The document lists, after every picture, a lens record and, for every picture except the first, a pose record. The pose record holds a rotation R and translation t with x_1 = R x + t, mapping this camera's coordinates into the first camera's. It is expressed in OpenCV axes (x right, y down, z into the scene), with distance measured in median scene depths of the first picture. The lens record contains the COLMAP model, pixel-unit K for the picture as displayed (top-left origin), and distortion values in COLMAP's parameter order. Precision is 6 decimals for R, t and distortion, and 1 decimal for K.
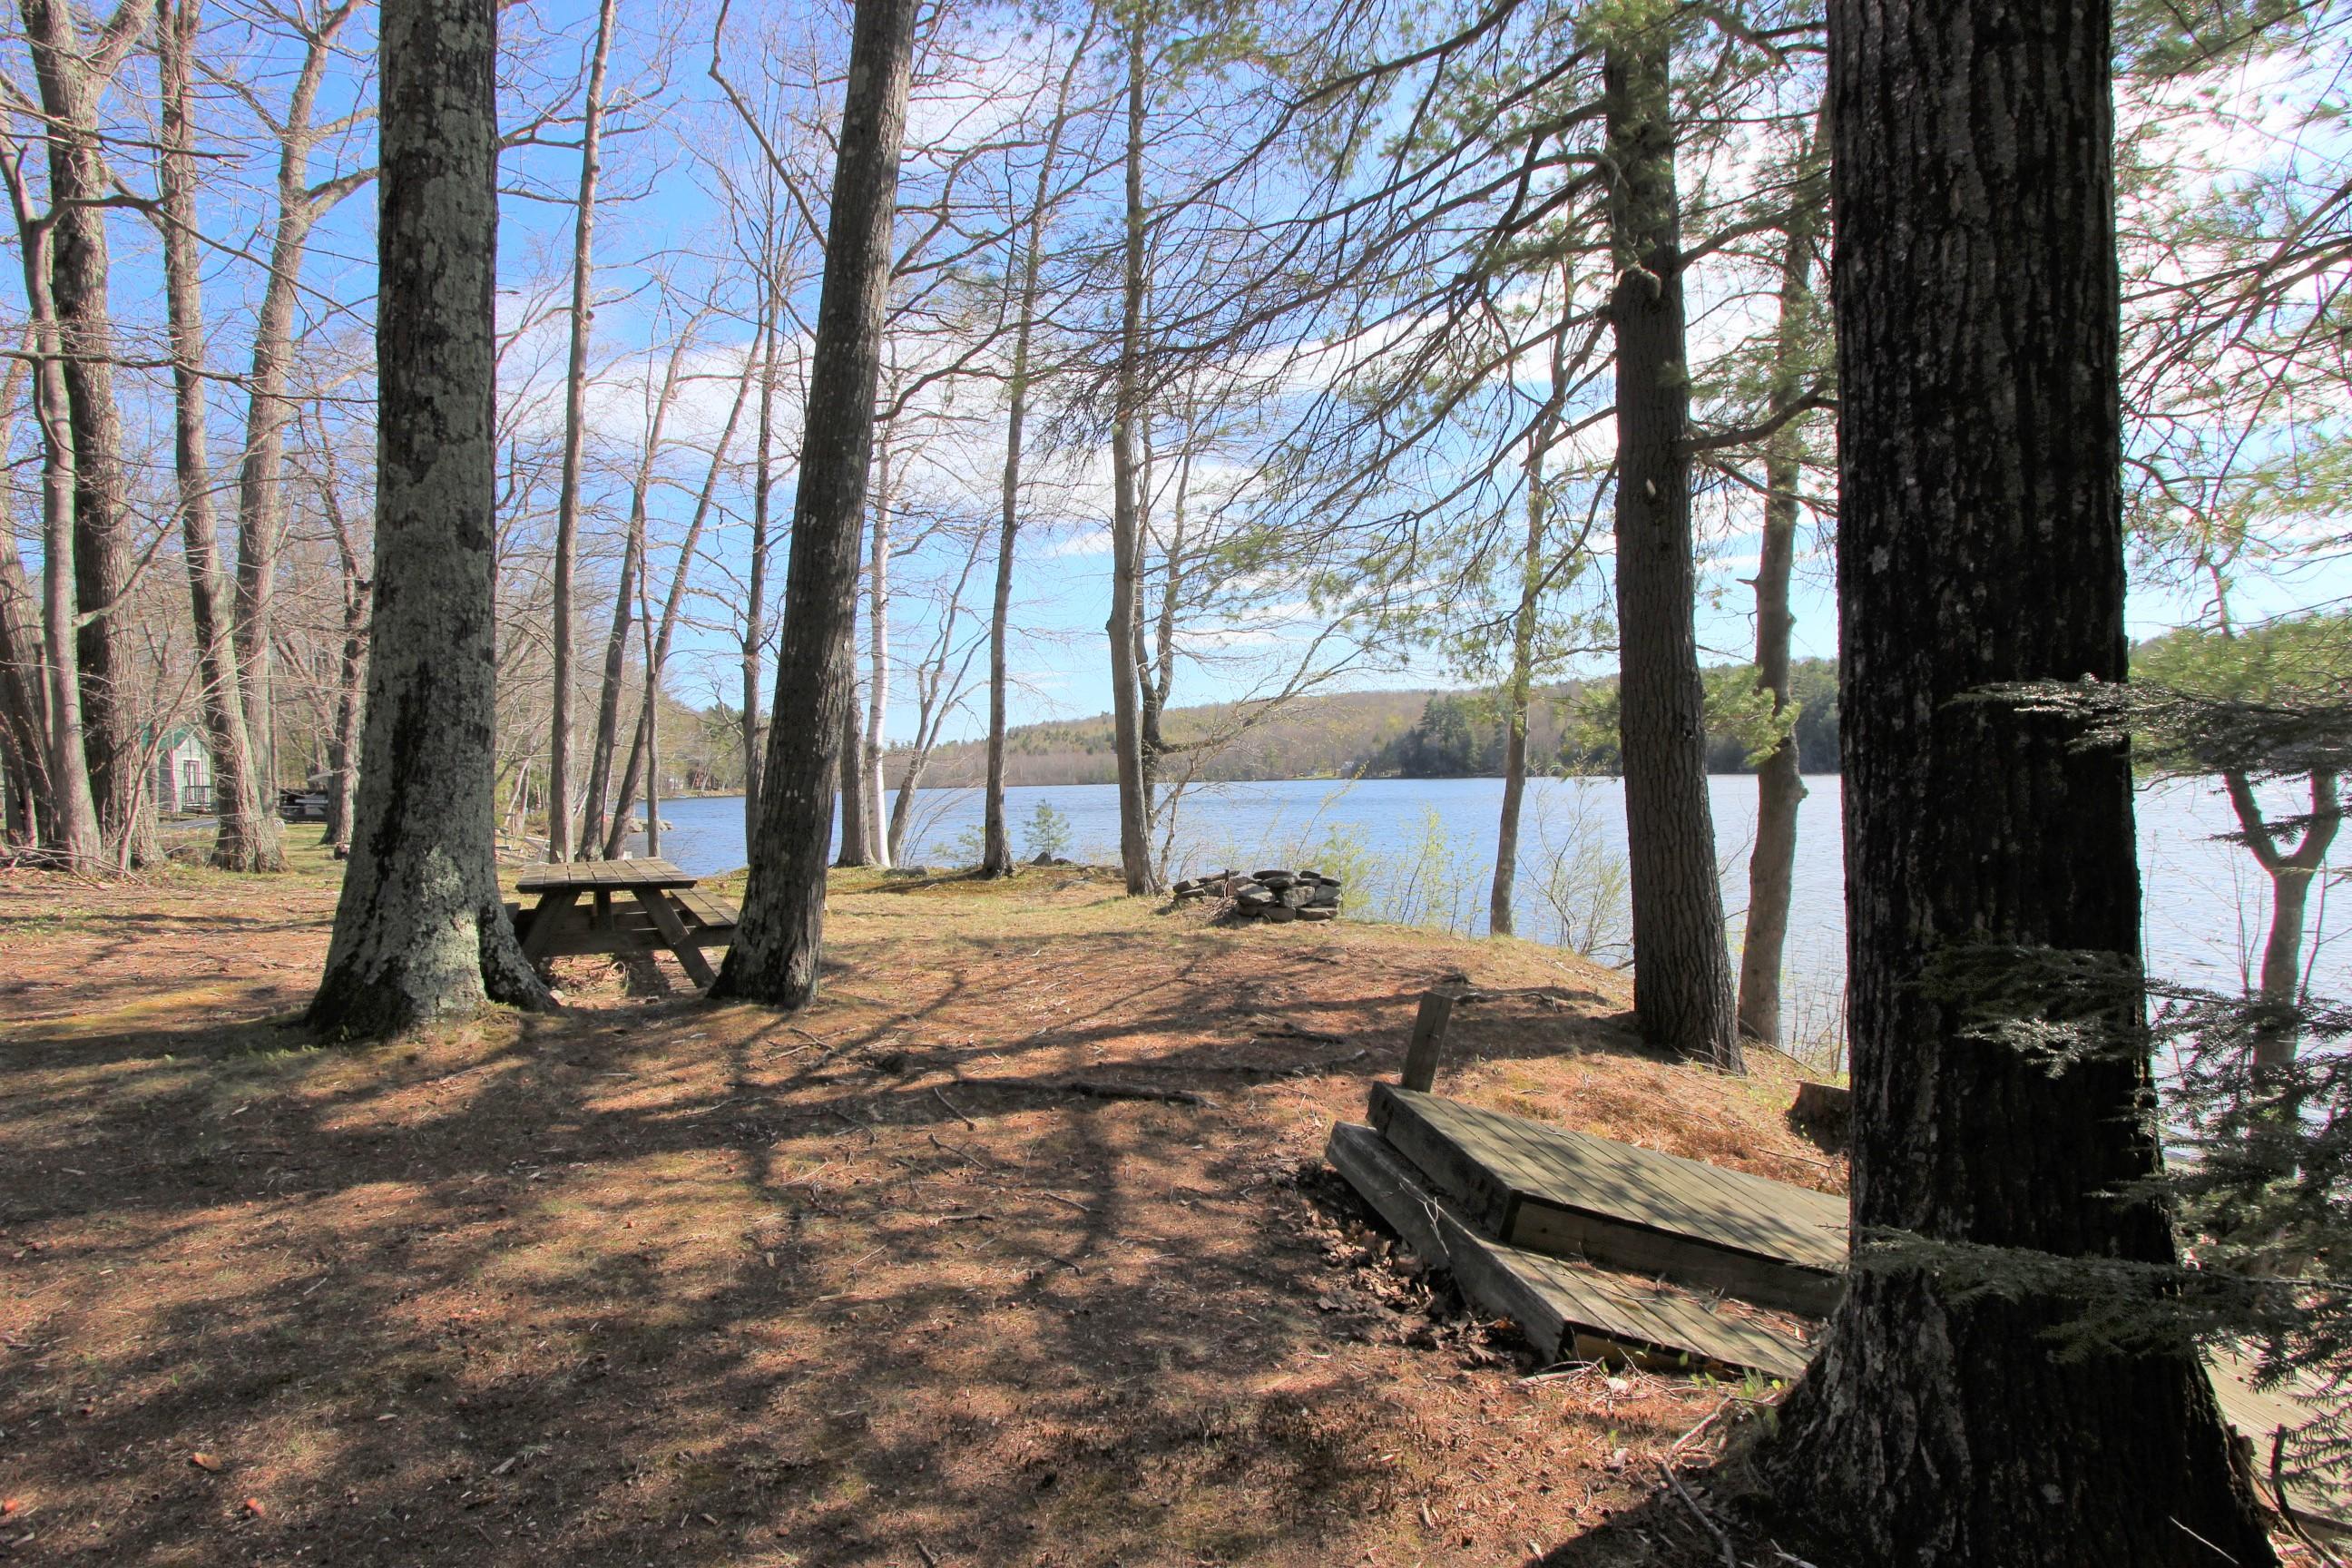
lens RADIAL K [[1078.2, 0, 1176.7], [0, 1078.2, 785.0], [0, 0, 1]] dist [-0.005172, -0.000662]
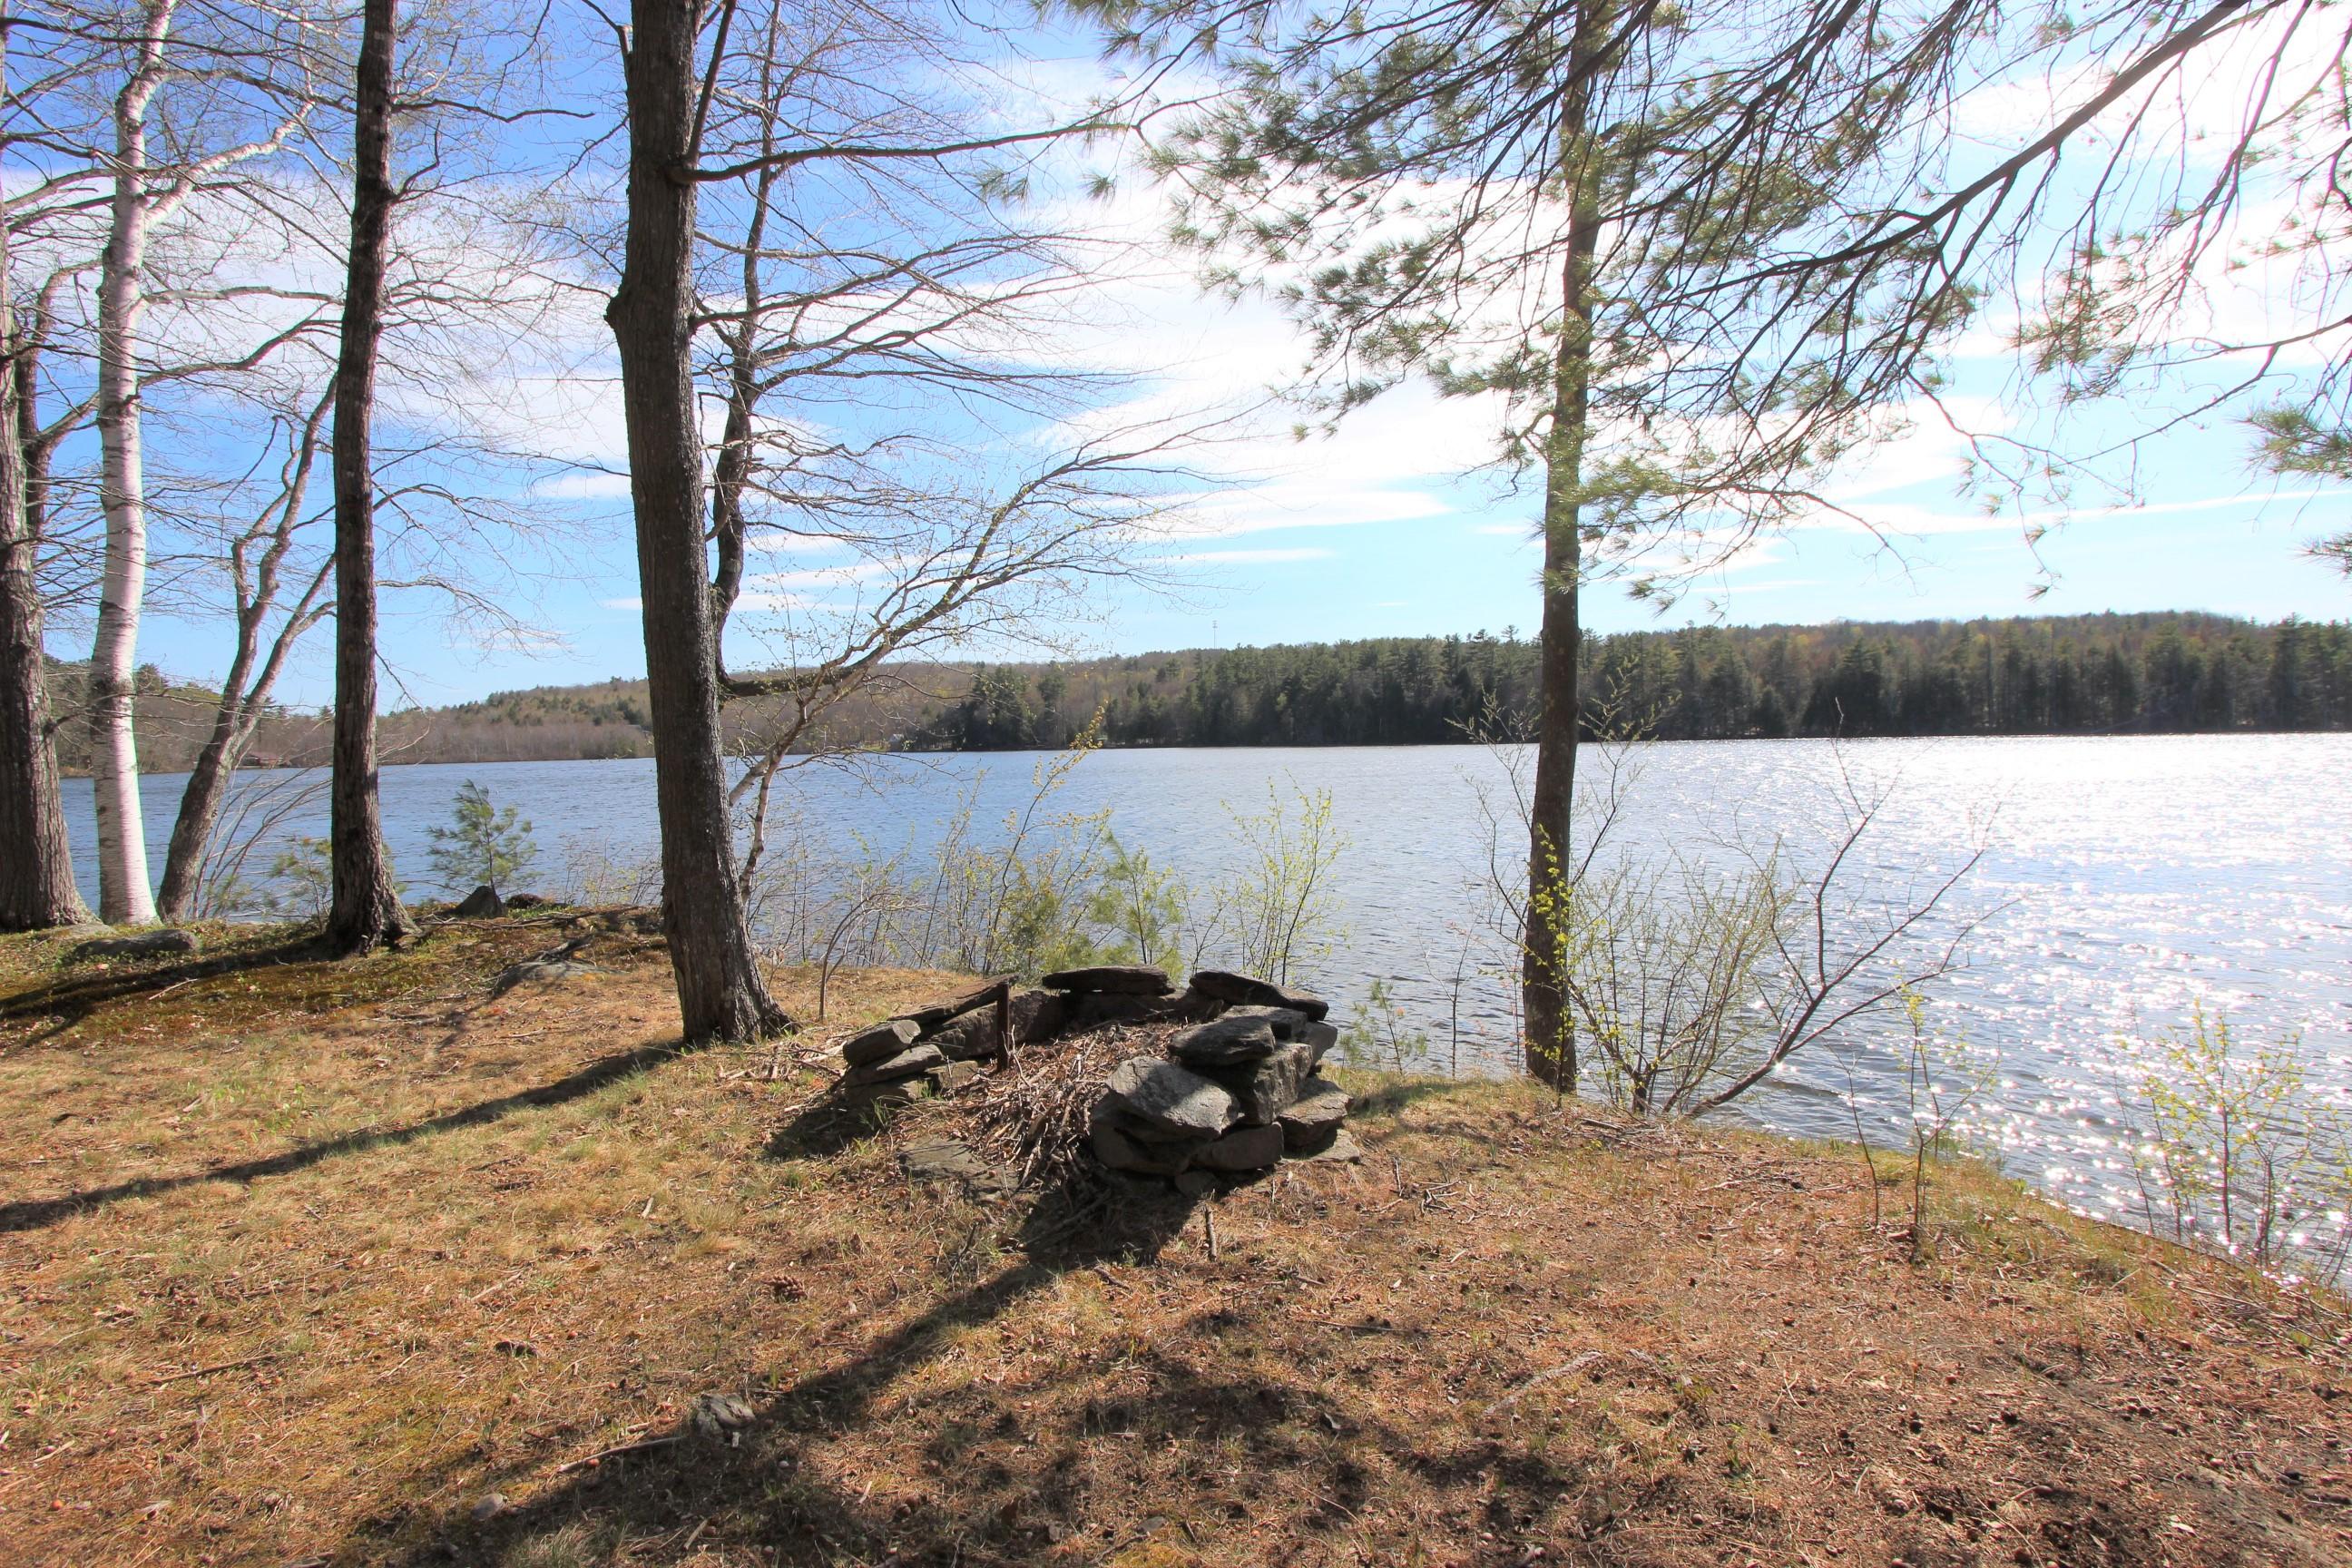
lens RADIAL K [[1078.2, 0, 1173.2], [0, 1078.2, 784.1], [0, 0, 1]] dist [-0.005172, -0.000662]
pose [[0.914870, -0.007601, 0.403678, -0.027182], [-0.001957, 0.999728, 0.023260, 0.000732], [-0.403745, -0.022070, 0.914605, 0.384384]]
